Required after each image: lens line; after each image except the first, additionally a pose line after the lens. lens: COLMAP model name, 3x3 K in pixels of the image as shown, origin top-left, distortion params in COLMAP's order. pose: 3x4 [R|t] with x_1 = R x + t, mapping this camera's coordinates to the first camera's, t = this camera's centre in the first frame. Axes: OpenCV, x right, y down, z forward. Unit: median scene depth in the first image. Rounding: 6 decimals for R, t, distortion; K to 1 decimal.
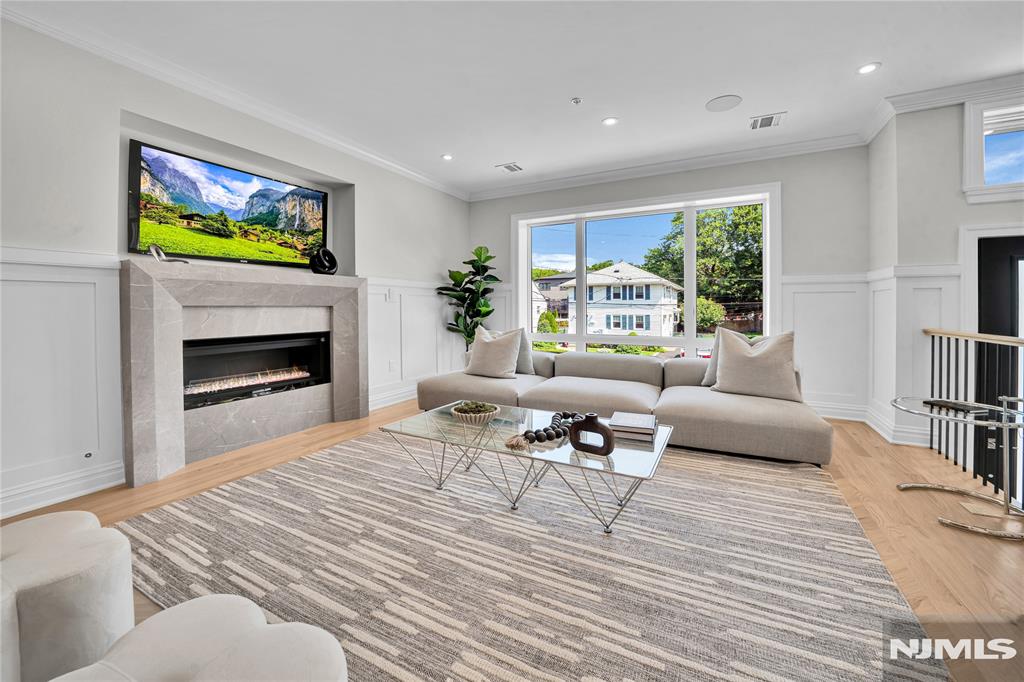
lens RADIAL K [[387.6, 0, 511.9], [0, 387.6, 306.5], [0, 0, 1]] dist [-0.017238, 0.000077]
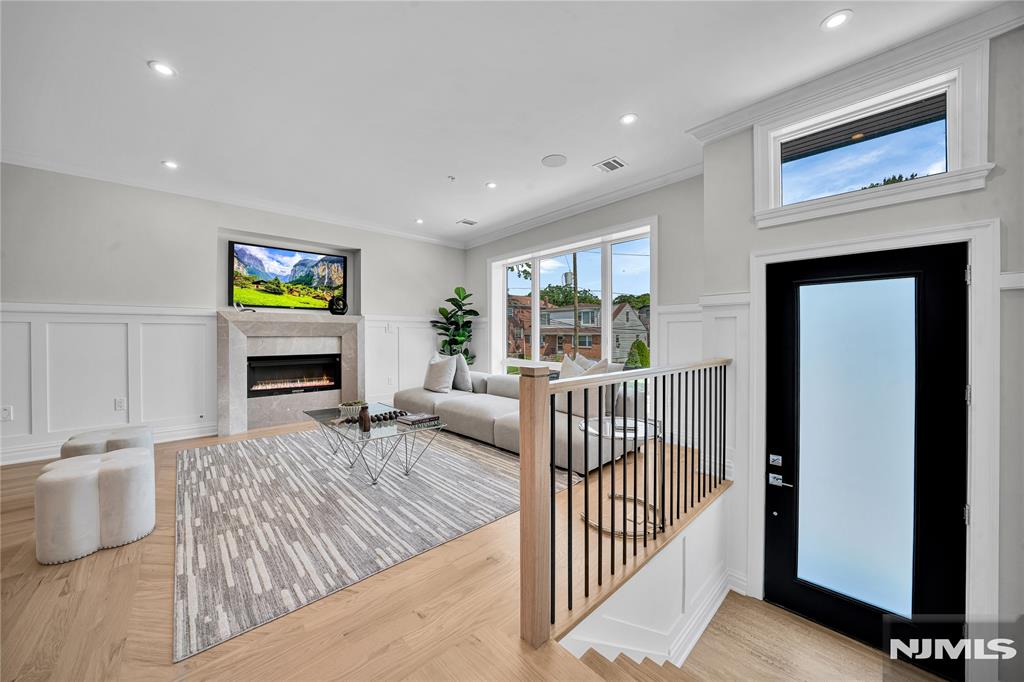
lens RADIAL K [[394.3, 0, 486.1], [0, 394.3, 327.7], [0, 0, 1]] dist [-0.023563, -0.000007]
pose [[0.912571, -0.011096, -0.408768, 0.725859], [0.003127, 0.999792, -0.020159, -0.001828], [0.408906, 0.017118, 0.912416, -0.141010]]
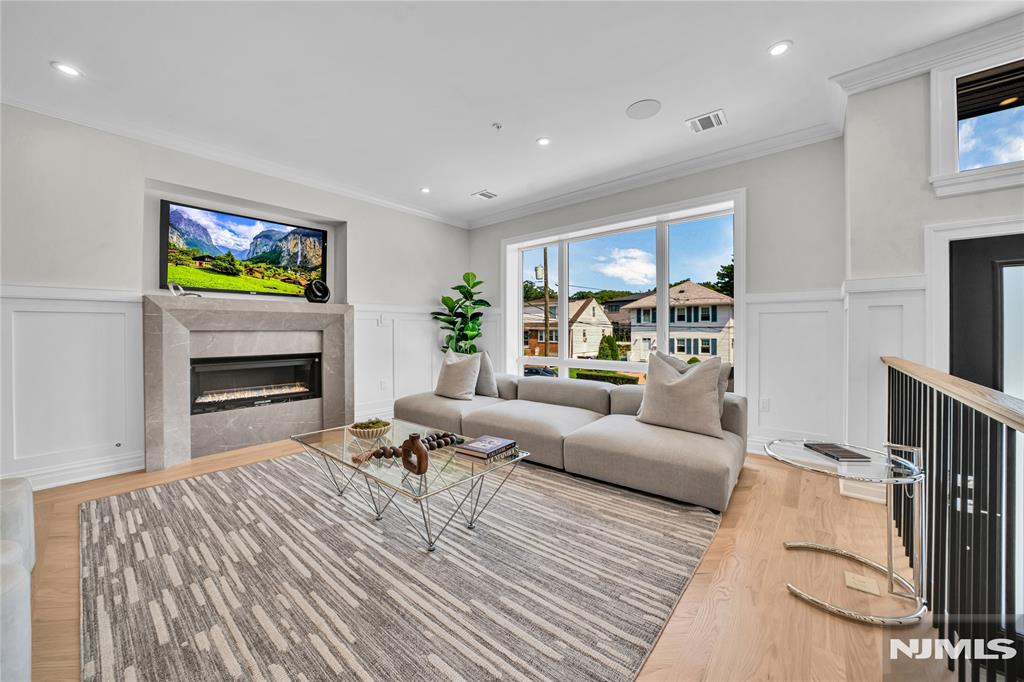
lens RADIAL K [[386.0, 0, 513.2], [0, 386.0, 328.9], [0, 0, 1]] dist [-0.020946, 0.000398]
pose [[0.973961, -0.004007, -0.226679, 0.388809], [0.003326, 0.999989, -0.003385, 0.000081], [0.226690, 0.002543, 0.973964, 0.029953]]
